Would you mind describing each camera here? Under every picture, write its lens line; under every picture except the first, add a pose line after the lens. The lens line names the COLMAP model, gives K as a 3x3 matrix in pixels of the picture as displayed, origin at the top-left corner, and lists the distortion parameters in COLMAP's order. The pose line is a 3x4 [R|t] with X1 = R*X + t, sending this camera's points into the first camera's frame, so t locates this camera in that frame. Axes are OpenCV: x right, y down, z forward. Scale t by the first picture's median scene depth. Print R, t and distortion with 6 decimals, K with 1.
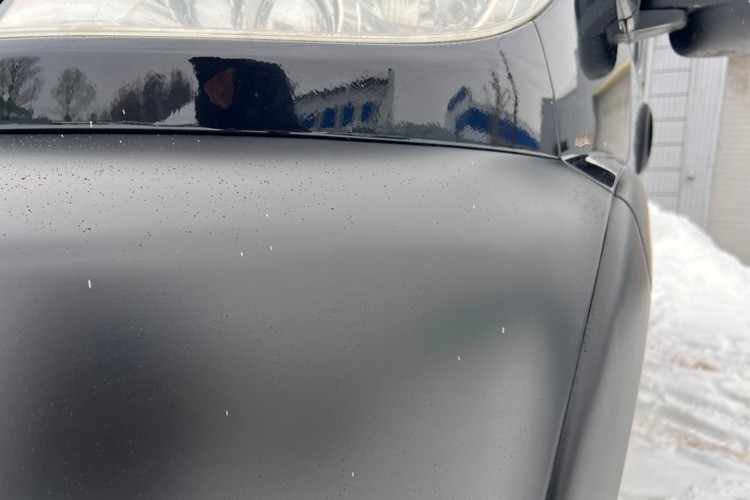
lens RADIAL K [[568.7, 0, 368.1], [0, 568.7, 275.6], [0, 0, 1]] dist [0.027663, -0.029815]
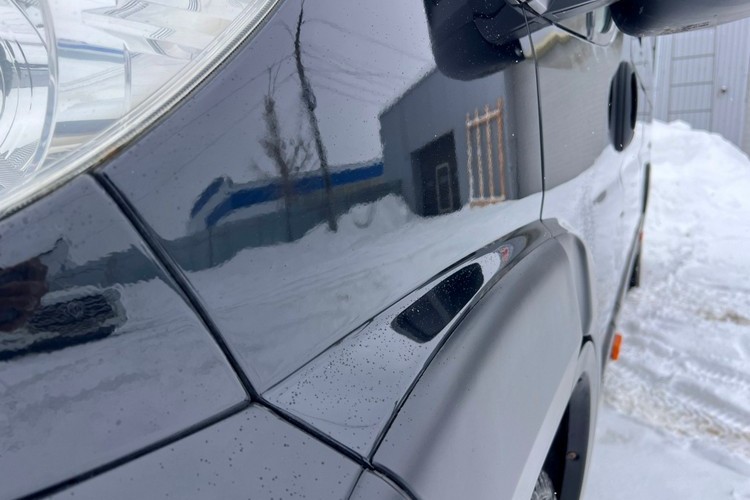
lens RADIAL K [[568.7, 0, 373.8], [0, 568.7, 253.8], [0, 0, 1]] dist [0.027663, -0.029815]
pose [[0.996290, -0.070192, -0.049801, 0.068338], [0.073766, 0.994527, 0.073985, -0.052053], [0.044335, -0.077384, 0.996015, 0.073760]]
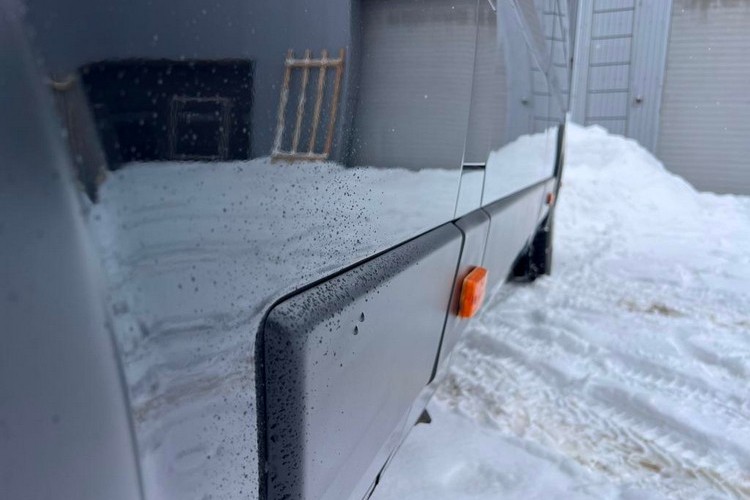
lens RADIAL K [[568.7, 0, 369.7], [0, 568.7, 234.4], [0, 0, 1]] dist [0.027663, -0.029815]
pose [[0.997027, -0.036609, 0.067799, 0.174137], [0.035298, 0.999168, 0.020439, 0.036244], [-0.068491, -0.017985, 0.997490, 0.306947]]
